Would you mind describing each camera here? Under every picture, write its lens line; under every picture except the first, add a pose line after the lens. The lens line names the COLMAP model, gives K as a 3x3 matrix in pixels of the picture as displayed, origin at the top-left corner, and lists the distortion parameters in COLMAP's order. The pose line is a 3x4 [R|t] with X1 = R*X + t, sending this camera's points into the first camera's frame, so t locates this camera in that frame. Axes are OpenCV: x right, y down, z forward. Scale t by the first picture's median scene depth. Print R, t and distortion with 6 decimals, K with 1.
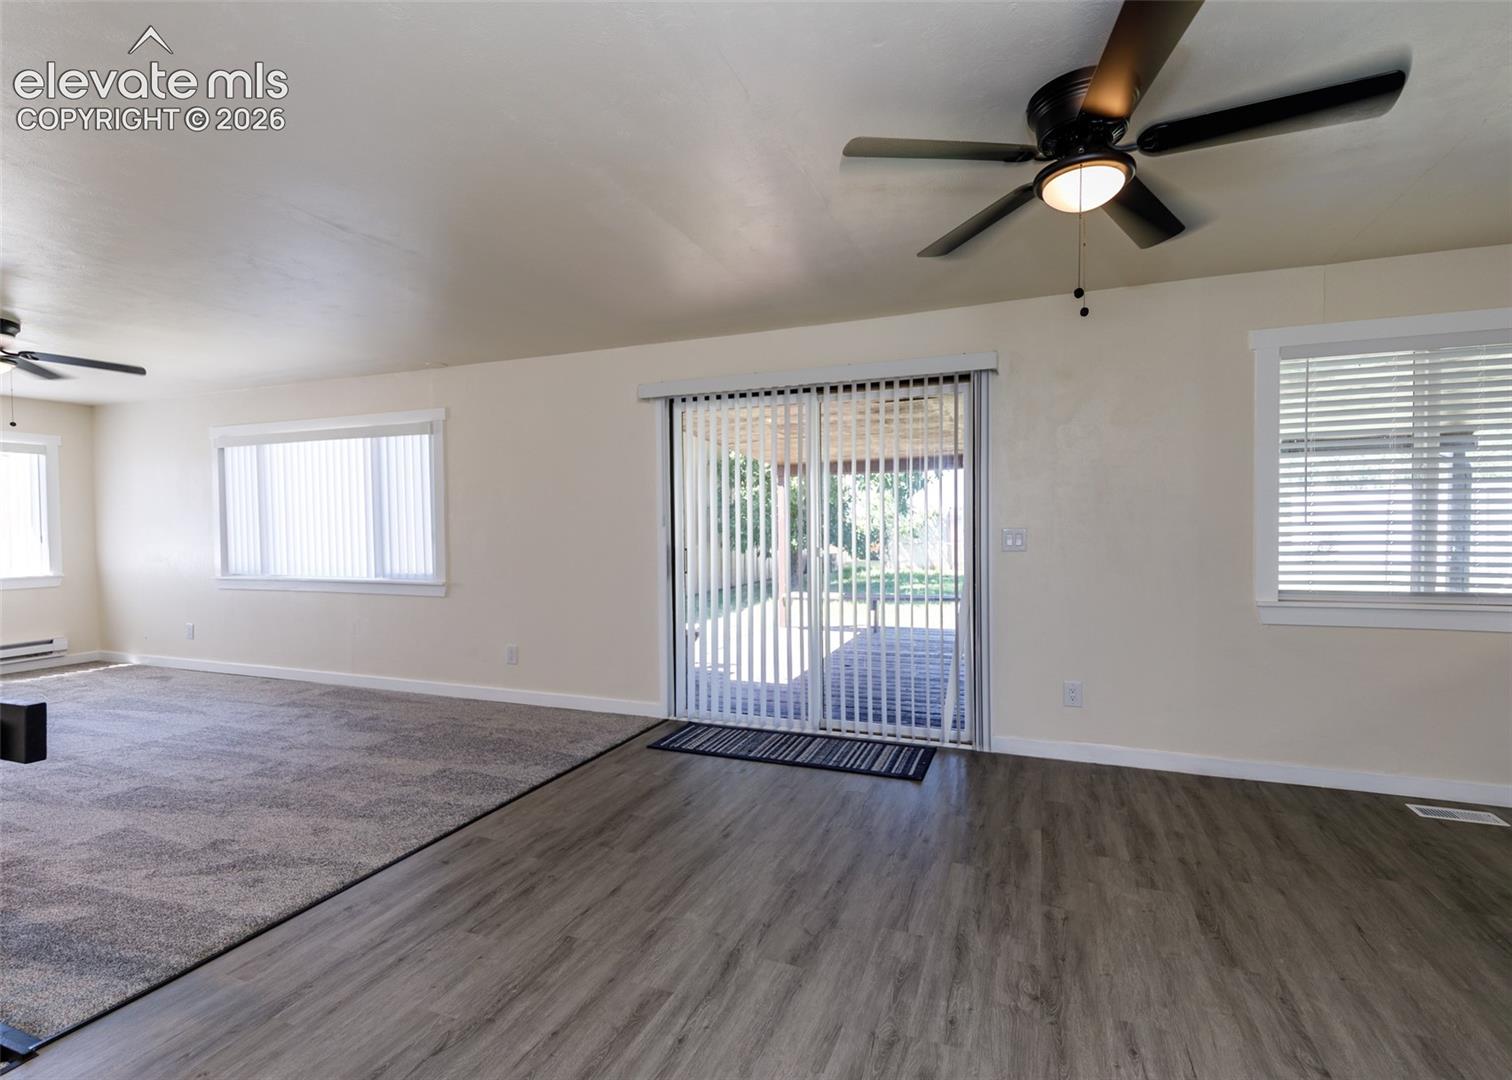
lens RADIAL K [[739.3, 0, 756.0], [0, 739.3, 540.0], [0, 0, 1]] dist [0.000037, 0.000204]
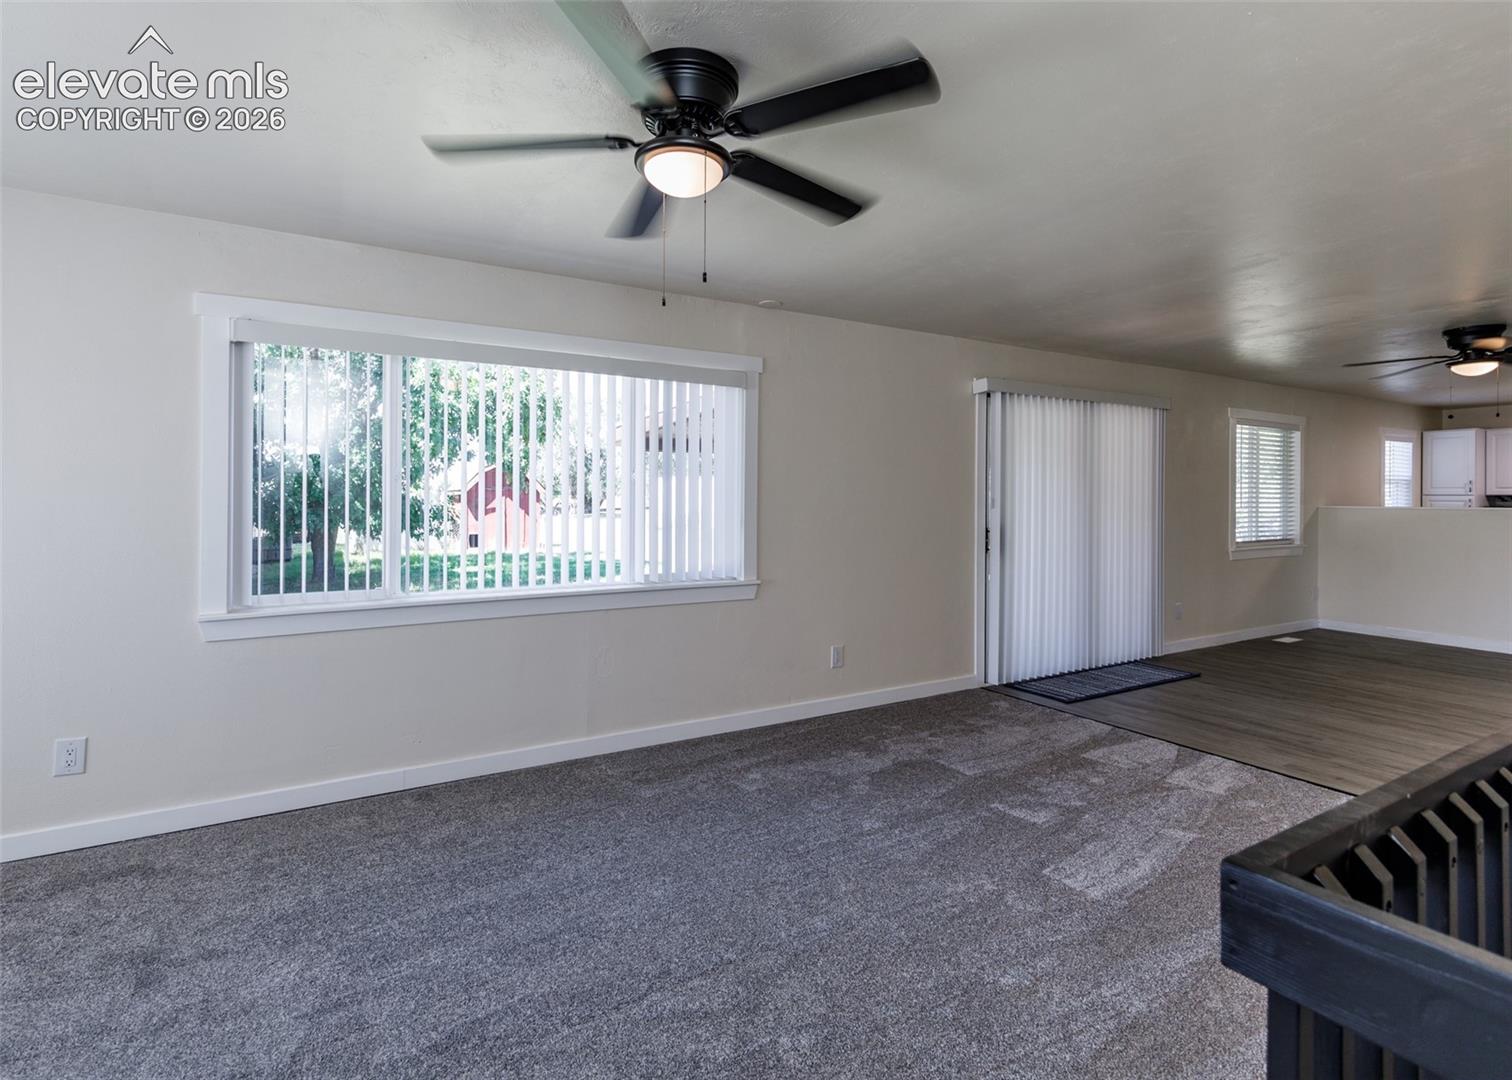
lens RADIAL K [[736.8, 0, 753.8], [0, 736.8, 491.5], [0, 0, 1]] dist [0.000831, 0.000127]
pose [[0.612451, 0.017855, 0.790307, -1.364281], [0.010470, 0.999474, -0.030694, -0.015579], [-0.790439, 0.027073, 0.611942, 0.691712]]
